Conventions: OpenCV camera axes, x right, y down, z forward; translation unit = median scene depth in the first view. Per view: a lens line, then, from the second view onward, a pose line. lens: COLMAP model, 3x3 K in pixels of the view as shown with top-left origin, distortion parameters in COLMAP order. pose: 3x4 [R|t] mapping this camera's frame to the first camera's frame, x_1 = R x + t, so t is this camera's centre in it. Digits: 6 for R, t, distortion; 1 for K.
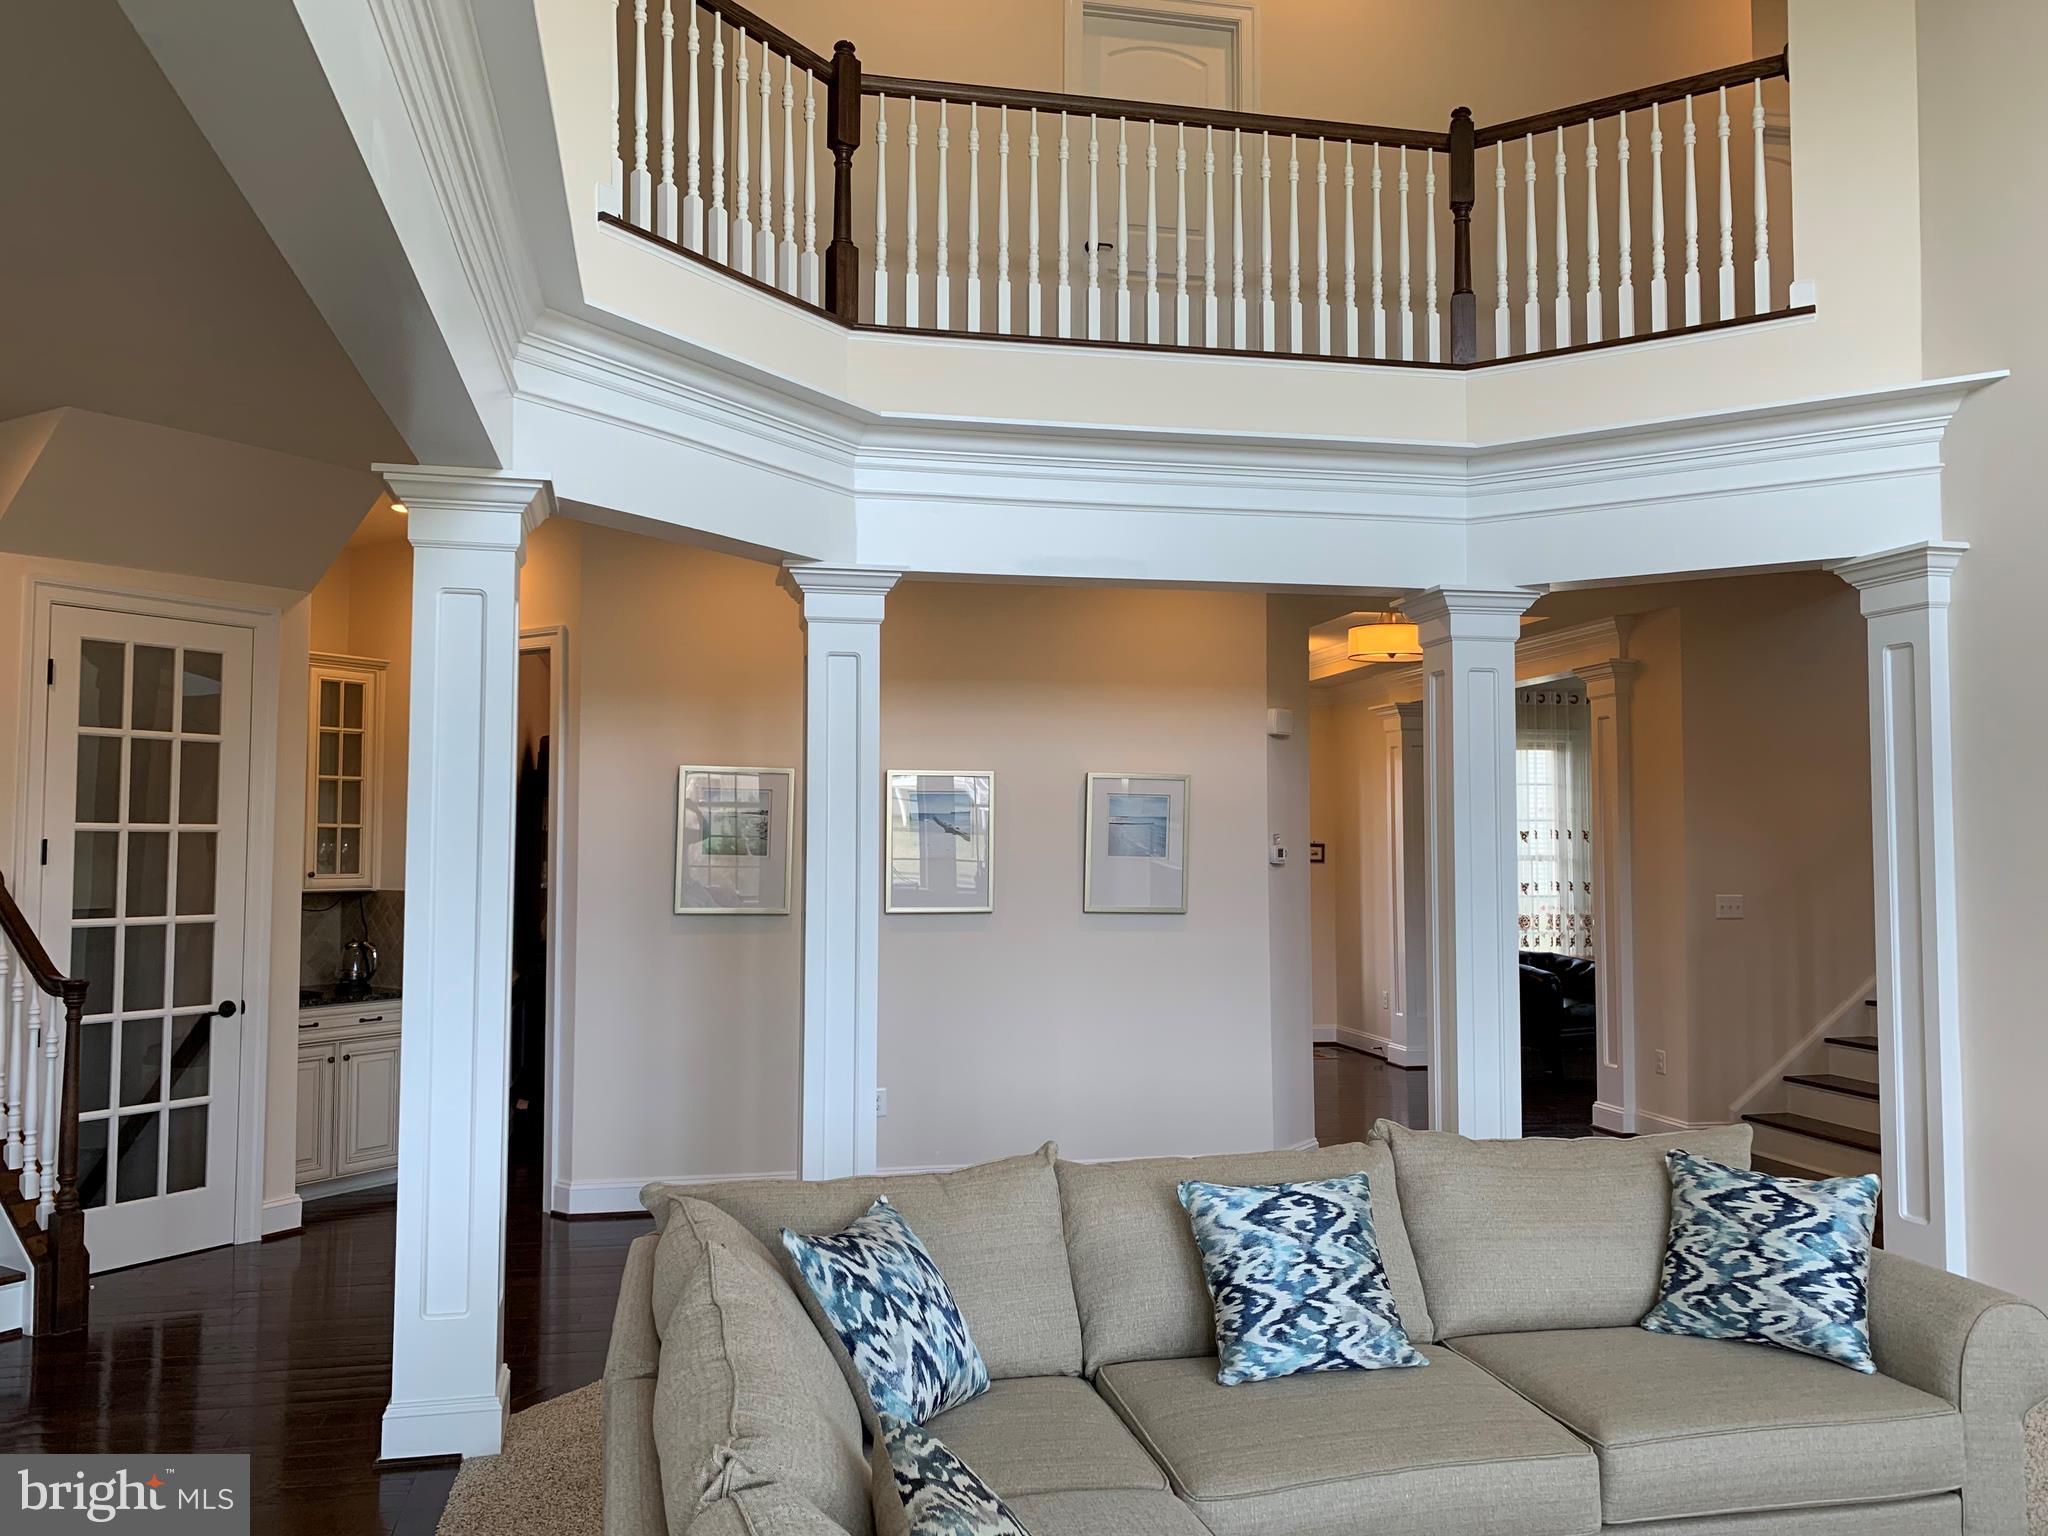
lens RADIAL K [[1578.3, 0, 1024.0], [0, 1578.3, 768.0], [0, 0, 1]] dist [0.034866, 0.001637]
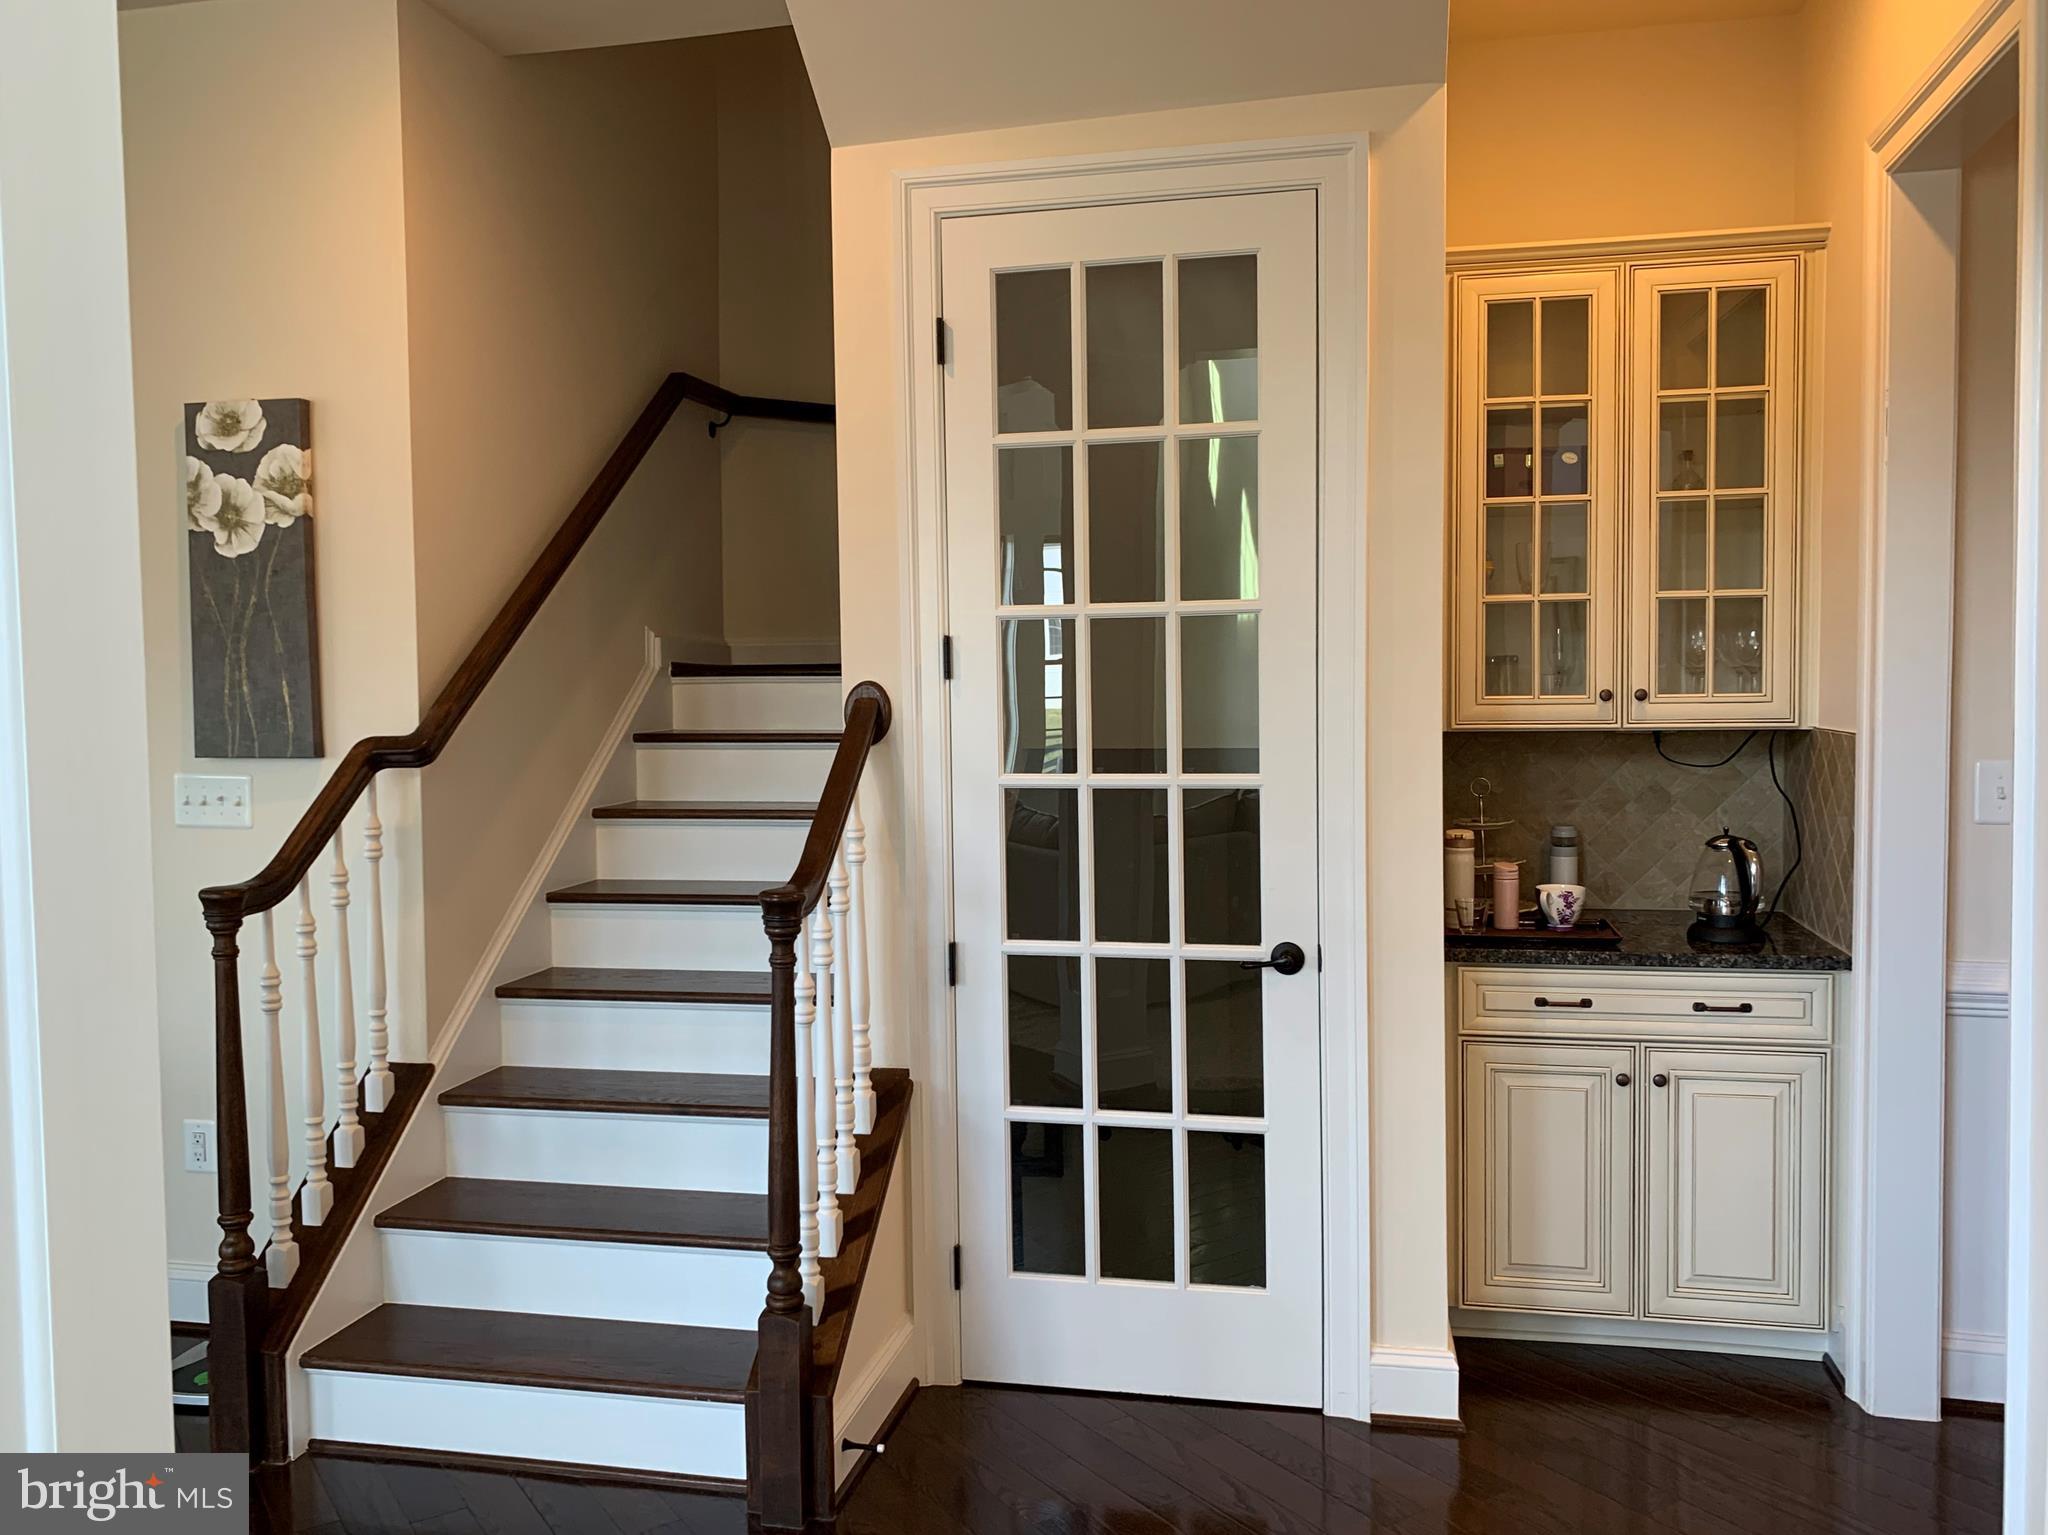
lens RADIAL K [[1578.3, 0, 1024.0], [0, 1578.3, 767.5], [0, 0, 1]] dist [0.034866, 0.001637]
pose [[0.346074, 0.042732, -0.937233, -0.056704], [0.062561, 0.995688, 0.068498, 0.050067], [0.936119, -0.082340, 0.341909, 0.751666]]
